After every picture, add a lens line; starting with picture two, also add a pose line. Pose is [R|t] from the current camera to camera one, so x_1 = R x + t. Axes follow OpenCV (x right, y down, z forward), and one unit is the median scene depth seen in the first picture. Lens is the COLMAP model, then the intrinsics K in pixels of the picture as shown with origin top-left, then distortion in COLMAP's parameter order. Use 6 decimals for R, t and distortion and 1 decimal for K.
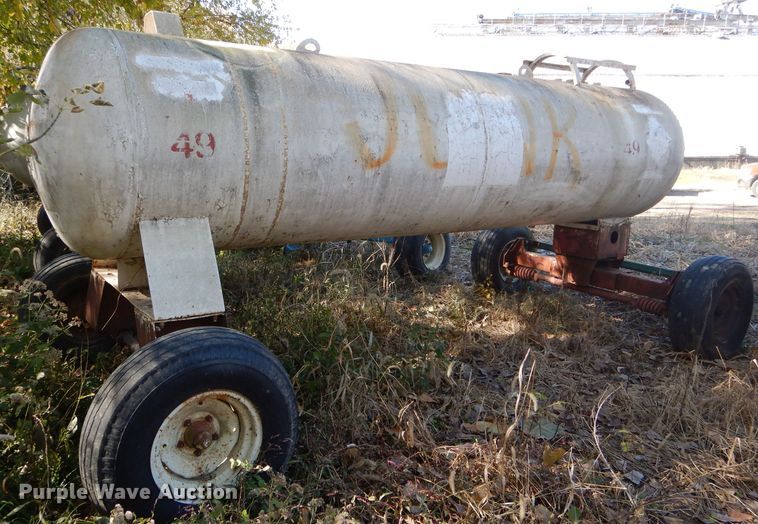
lens RADIAL K [[730.4, 0, 379.0], [0, 730.4, 262.0], [0, 0, 1]] dist [0.033015, 0.002012]
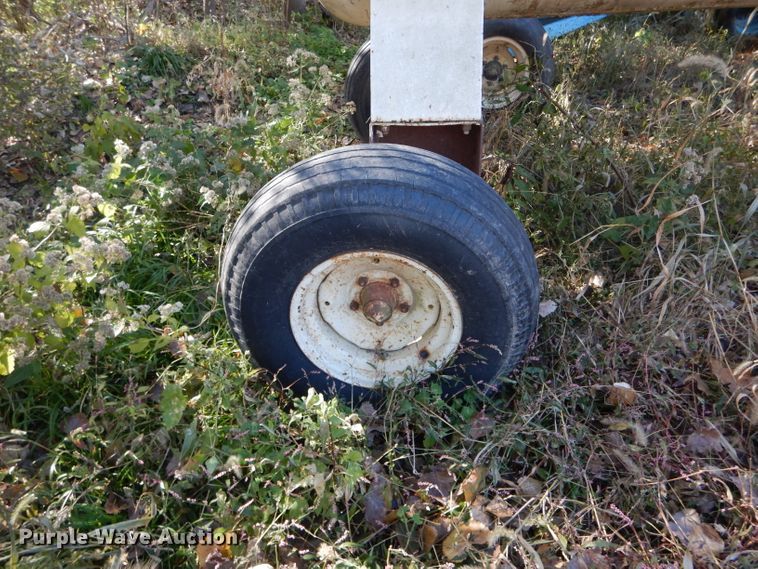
lens RADIAL K [[526.6, 0, 379.0], [0, 526.6, 284.5], [0, 0, 1]] dist [0.013521, 0.000772]
pose [[0.727241, 0.315912, -0.609360, 0.056628], [-0.047891, 0.908976, 0.414088, 0.013578], [0.684709, -0.271959, 0.676175, 0.664149]]
